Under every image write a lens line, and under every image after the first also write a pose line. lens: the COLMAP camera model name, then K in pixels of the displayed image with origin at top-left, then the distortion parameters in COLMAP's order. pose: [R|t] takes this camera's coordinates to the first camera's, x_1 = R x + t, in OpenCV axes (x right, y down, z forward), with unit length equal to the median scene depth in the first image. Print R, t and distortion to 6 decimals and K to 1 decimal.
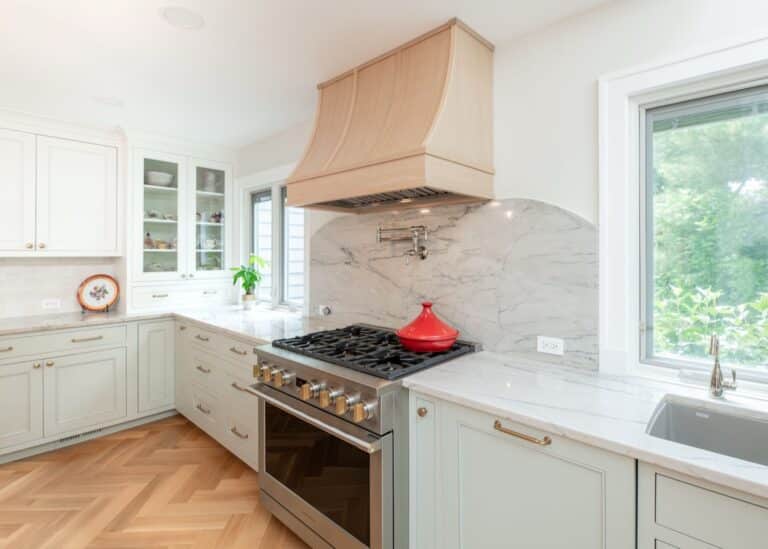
lens RADIAL K [[385.3, 0, 396.0], [0, 385.3, 252.5], [0, 0, 1]] dist [-0.002296, -0.001809]
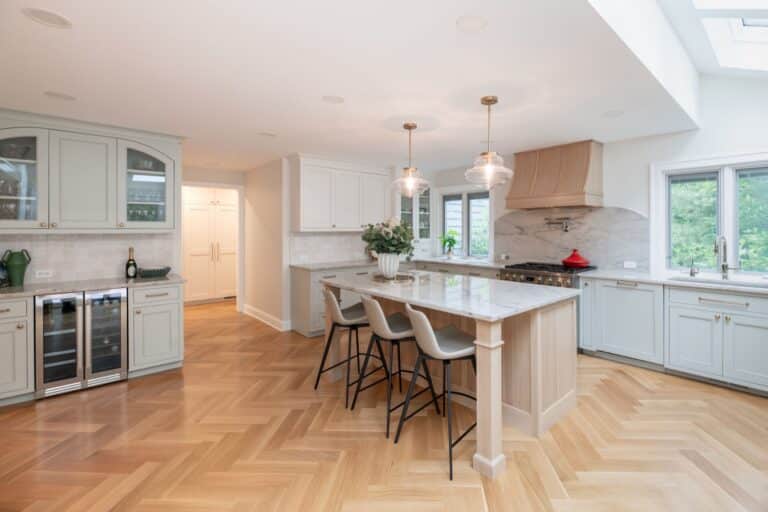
lens RADIAL K [[349.6, 0, 414.9], [0, 349.6, 228.1], [0, 0, 1]] dist [0.000509, -0.000012]
pose [[0.997299, -0.003316, -0.073378, -0.643389], [0.003471, 0.999992, 0.001985, -0.010339], [0.073370, -0.002234, 0.997302, -1.076230]]
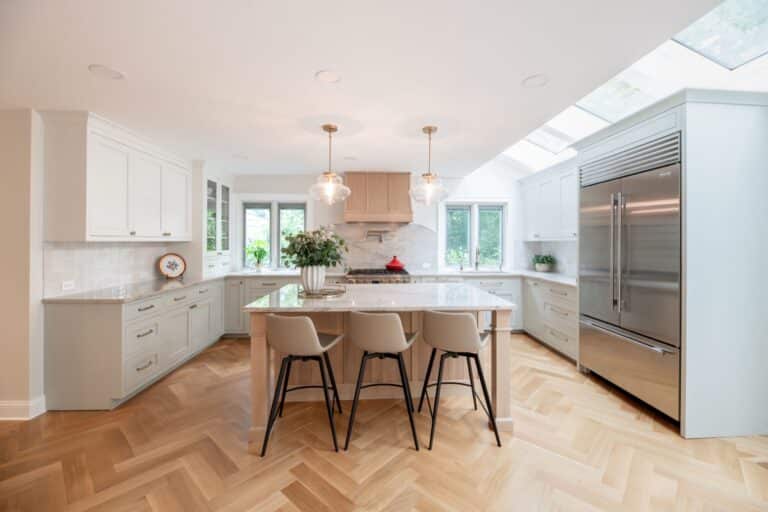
lens RADIAL K [[318.0, 0, 384.1], [0, 318.0, 241.1], [0, 0, 1]] dist [-0.002231, -0.000562]
pose [[0.705615, 0.001426, 0.708594, -1.510270], [-0.005835, 0.999976, 0.003798, 0.000920], [-0.708571, -0.006814, 0.705606, -0.633179]]
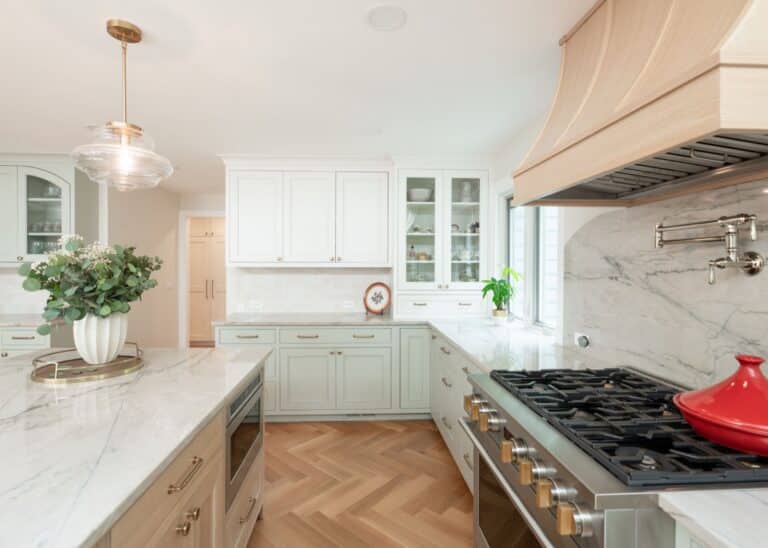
lens RADIAL K [[386.8, 0, 368.1], [0, 386.8, 268.3], [0, 0, 1]] dist [0.004010, -0.003689]
pose [[0.701861, 0.006682, -0.712283, 0.075294], [0.001385, 0.999941, 0.010744, 0.001335], [0.712313, -0.008527, 0.701811, 0.207640]]
